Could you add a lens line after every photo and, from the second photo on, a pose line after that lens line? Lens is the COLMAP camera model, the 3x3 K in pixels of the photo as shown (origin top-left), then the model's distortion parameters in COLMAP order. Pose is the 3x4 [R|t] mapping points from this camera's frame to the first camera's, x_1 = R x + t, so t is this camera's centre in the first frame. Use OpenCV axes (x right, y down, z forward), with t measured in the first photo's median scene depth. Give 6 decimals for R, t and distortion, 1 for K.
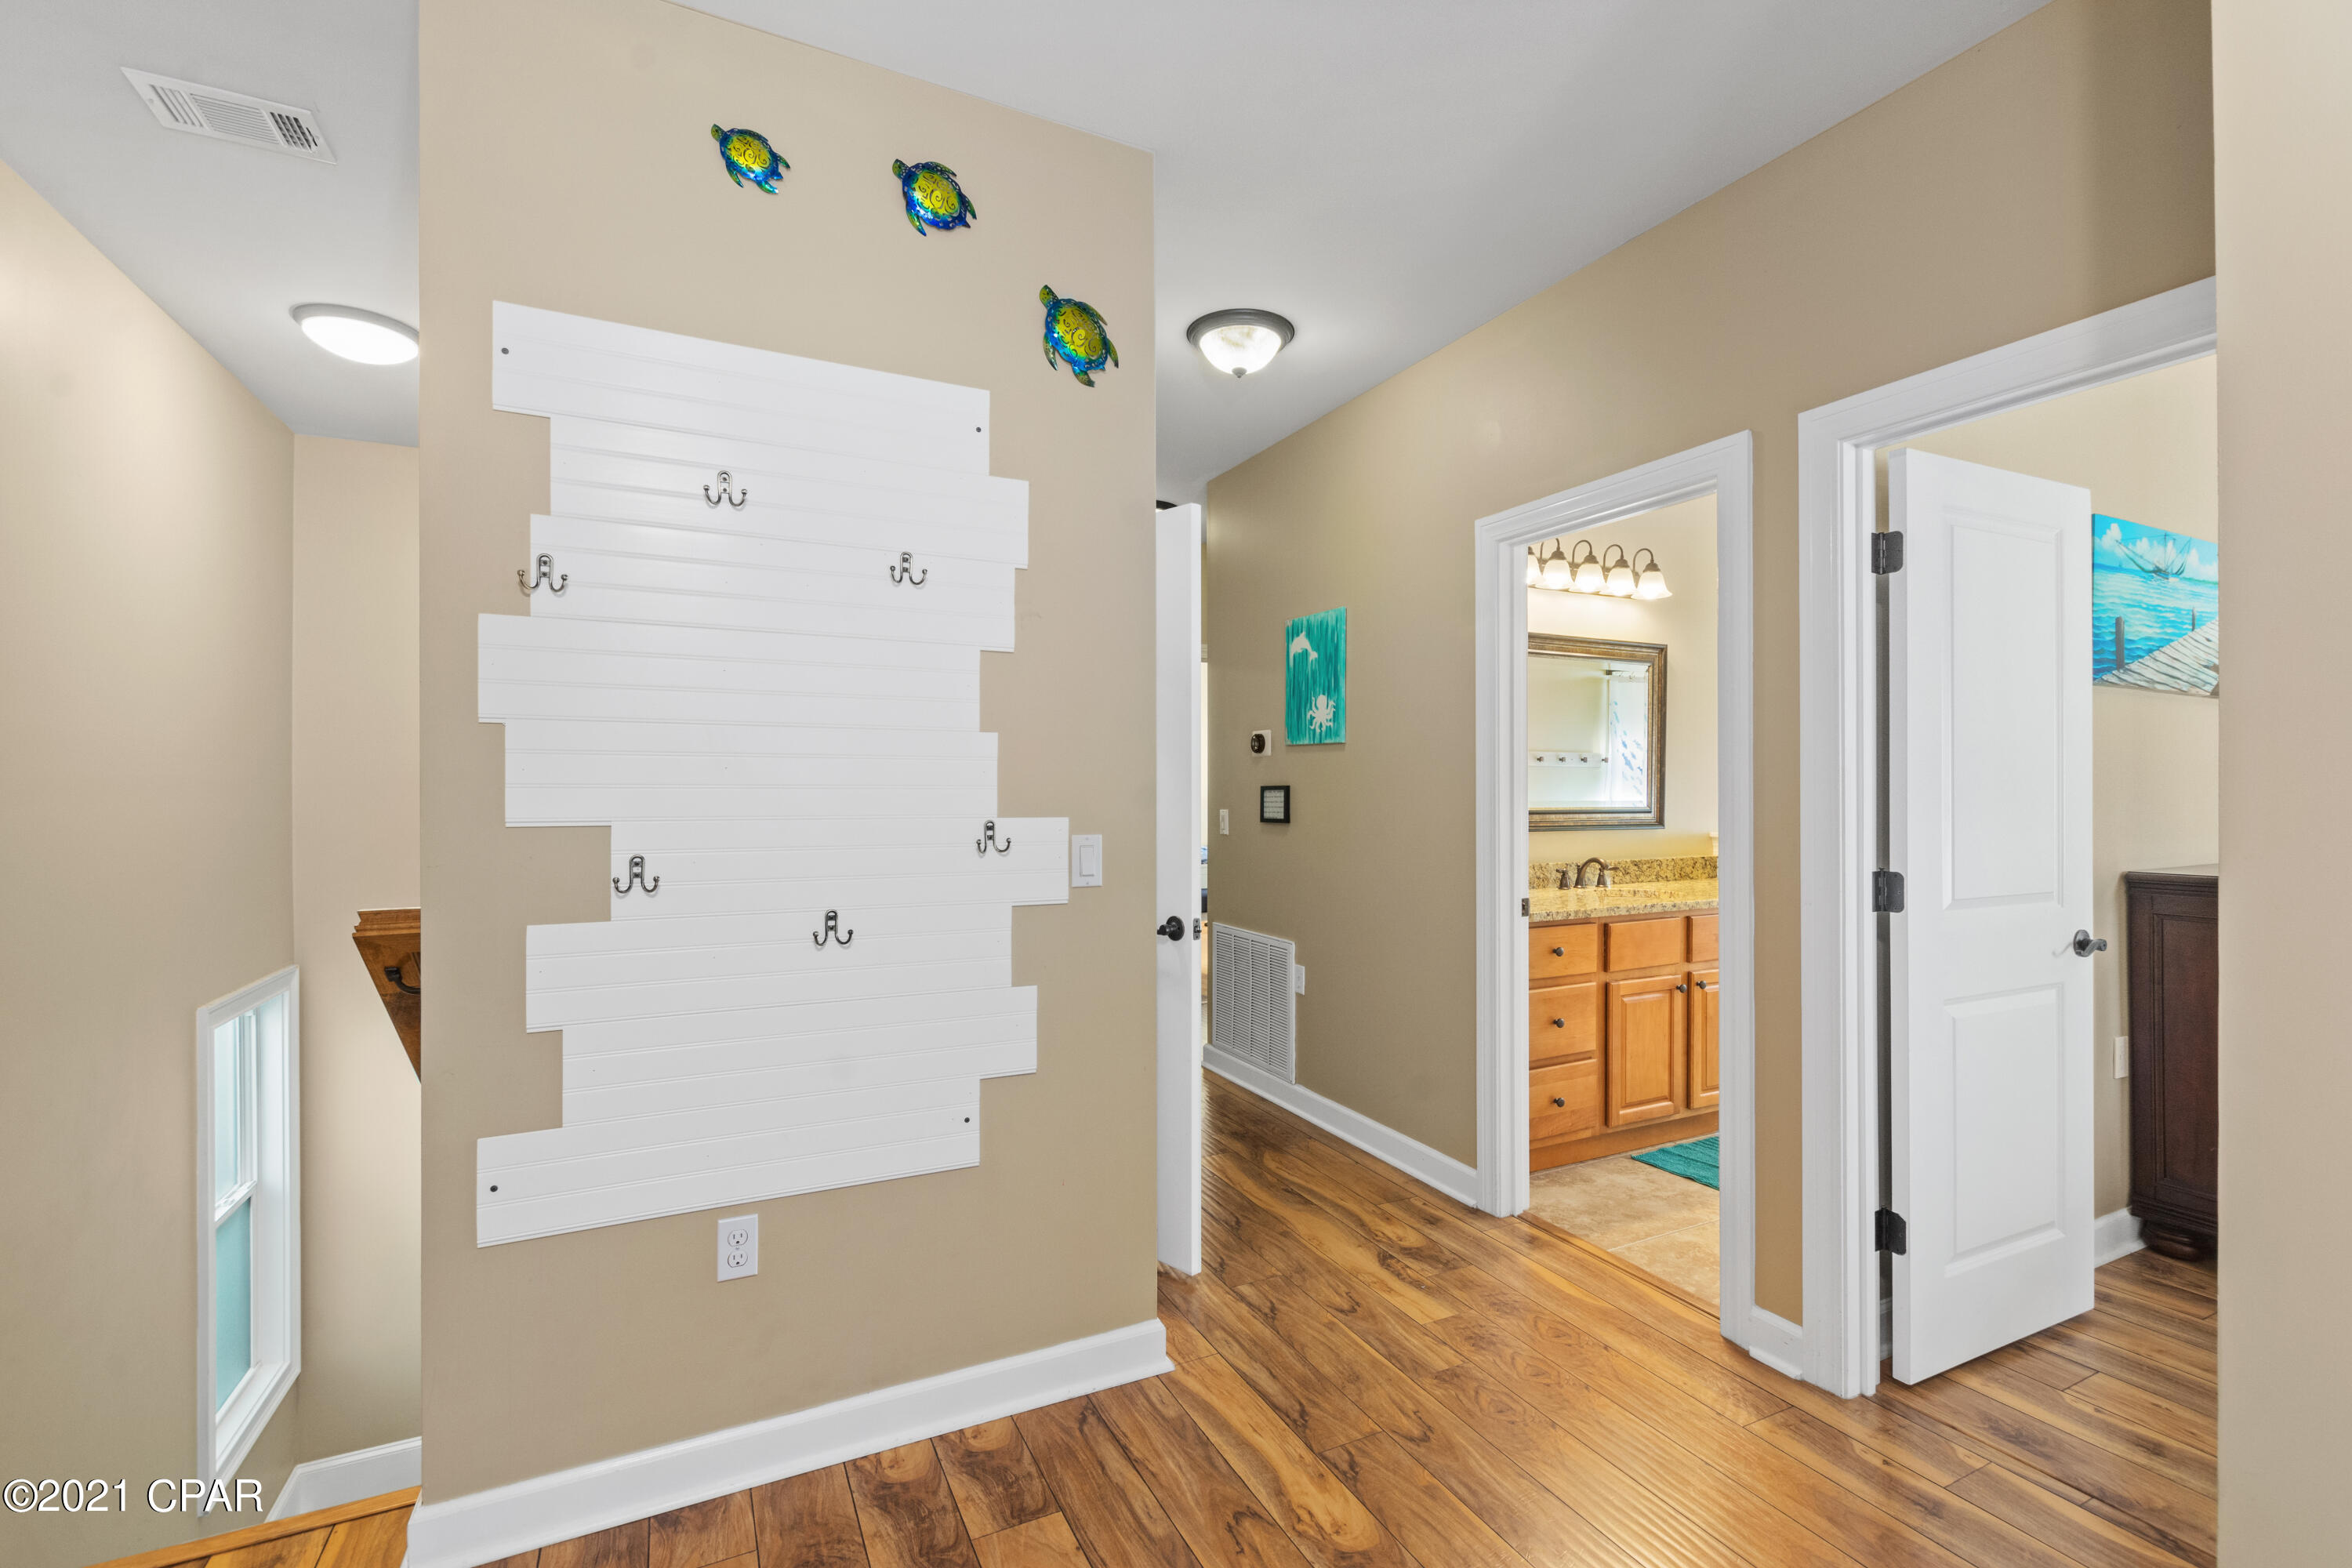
lens RADIAL K [[984.1, 0, 1176.0], [0, 984.1, 784.0], [0, 0, 1]] dist [-0.000412, -0.000070]
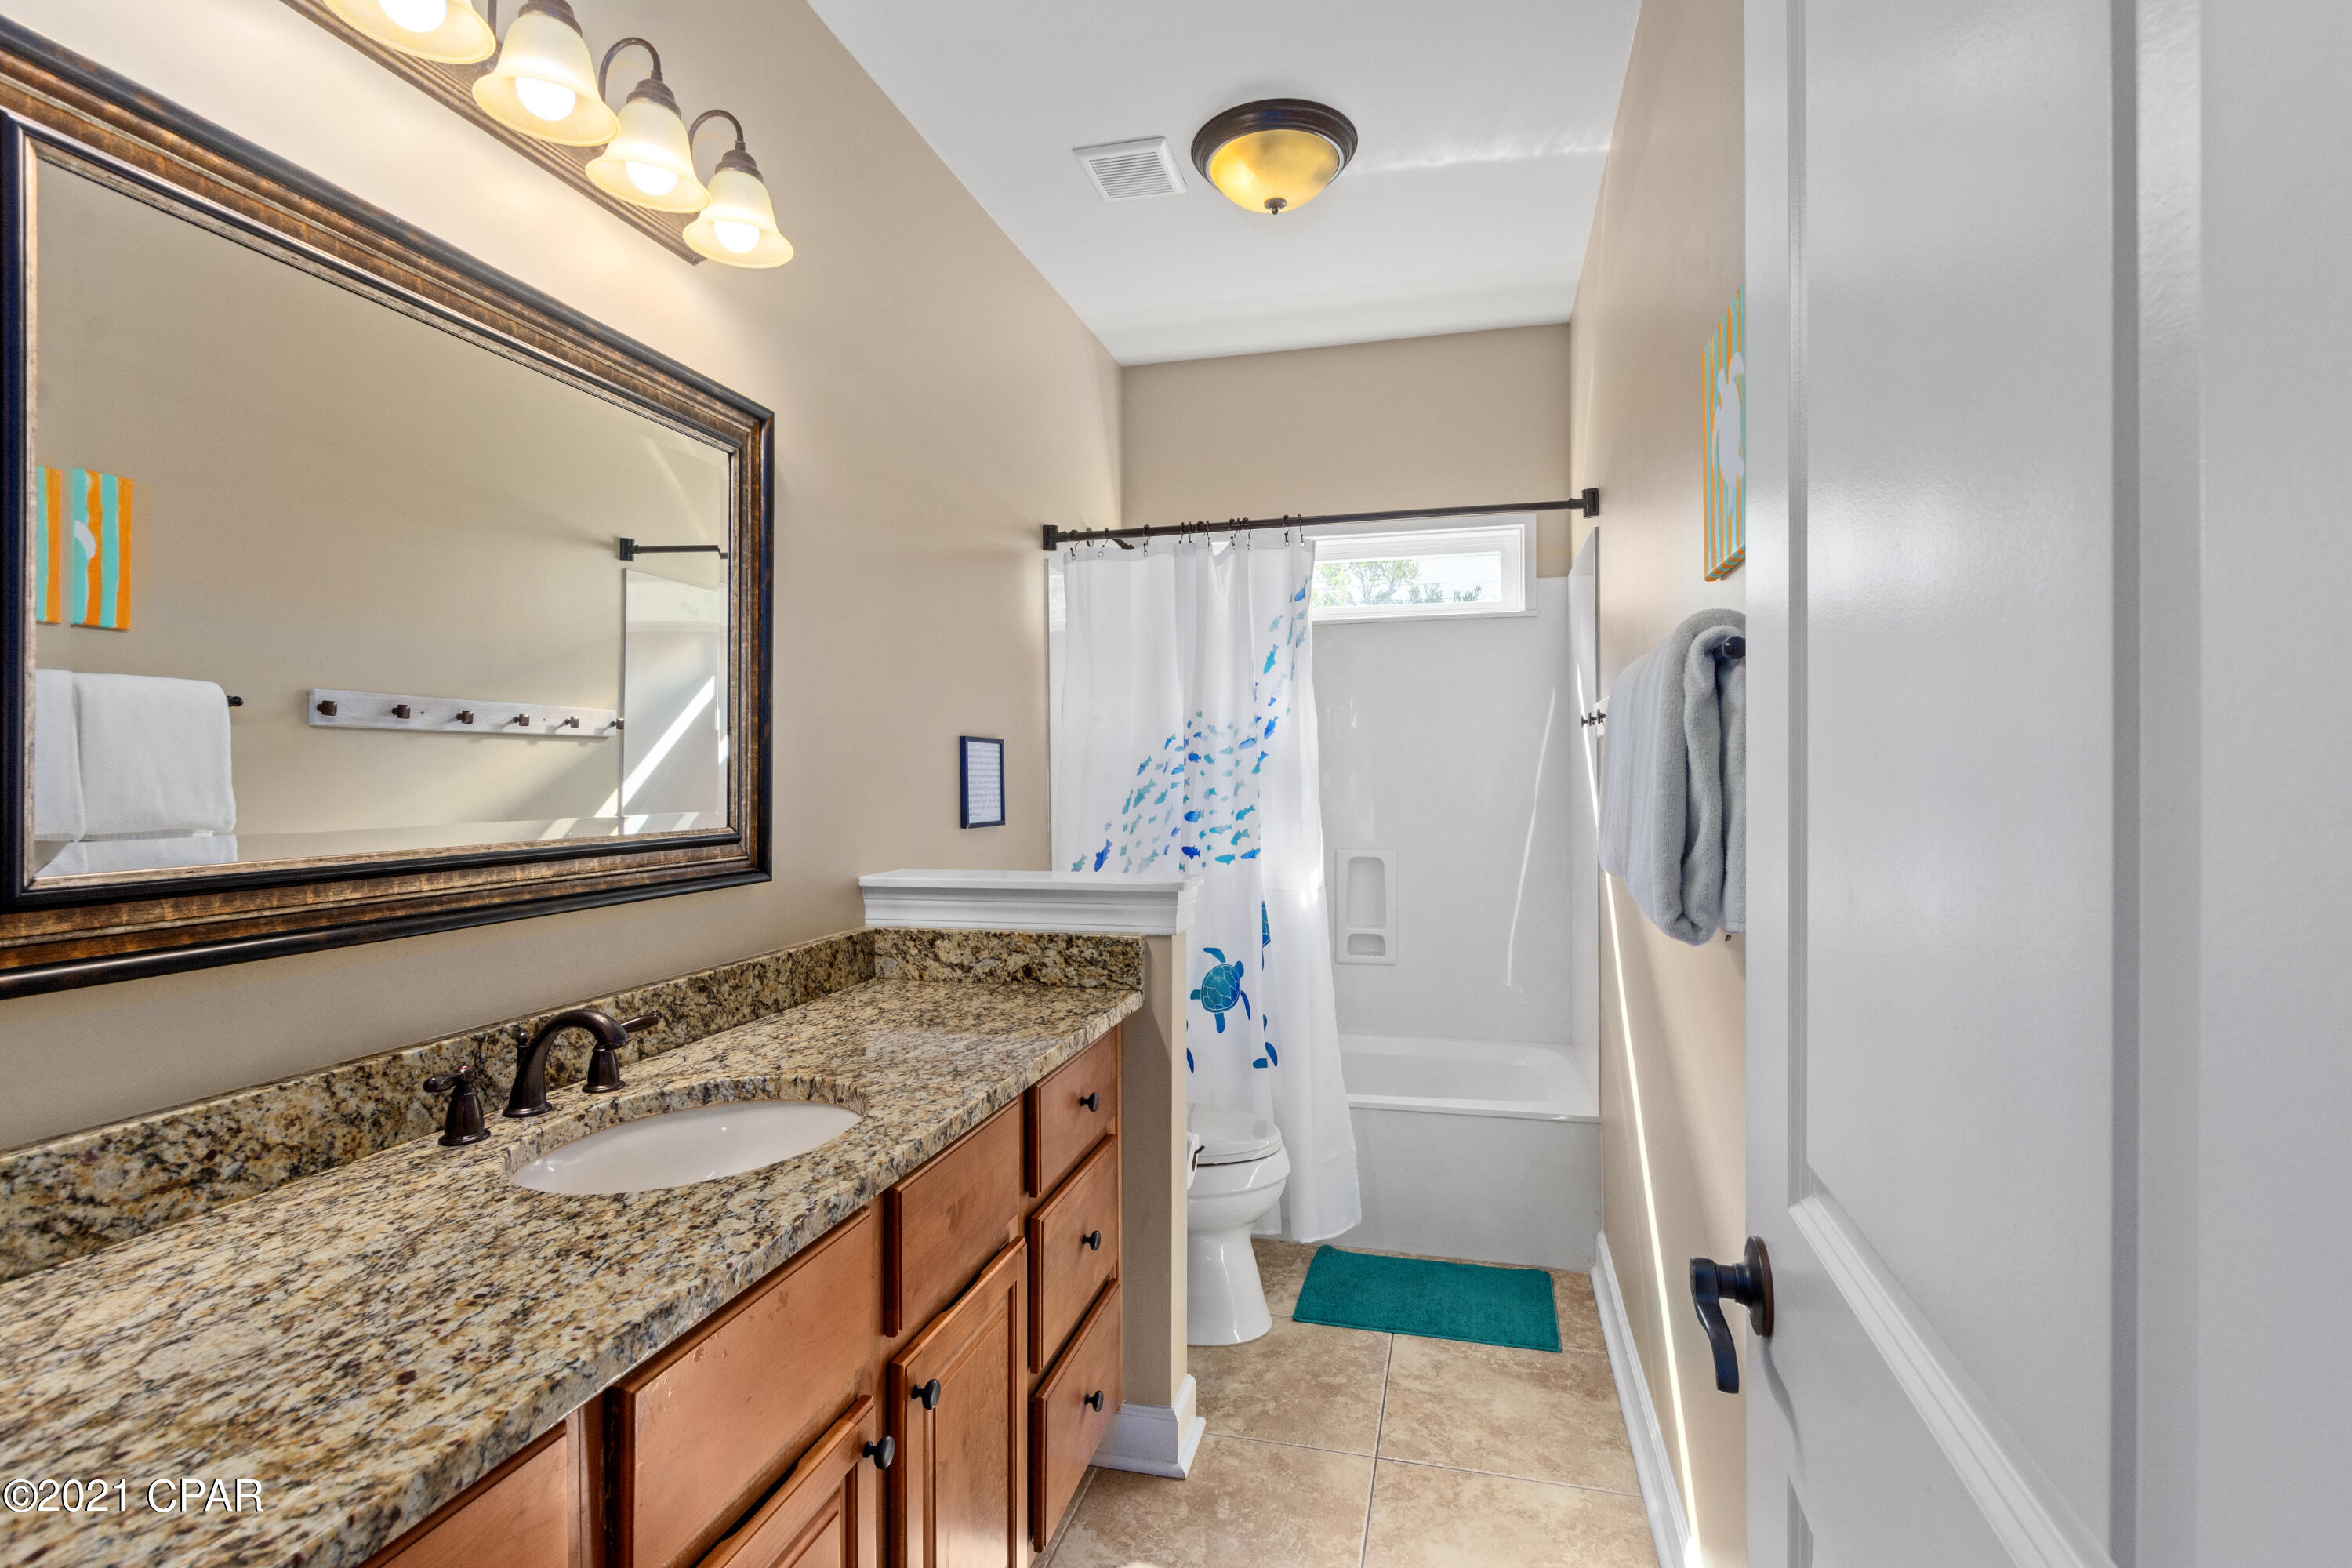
lens RADIAL K [[1090.5, 0, 1176.0], [0, 1090.5, 784.0], [0, 0, 1]] dist [-0.002672, -0.000020]
pose [[0.641077, -0.014605, 0.767338, 0.270271], [0.008285, 0.999892, 0.012110, 0.002386], [-0.767432, -0.001406, 0.641129, 0.604743]]
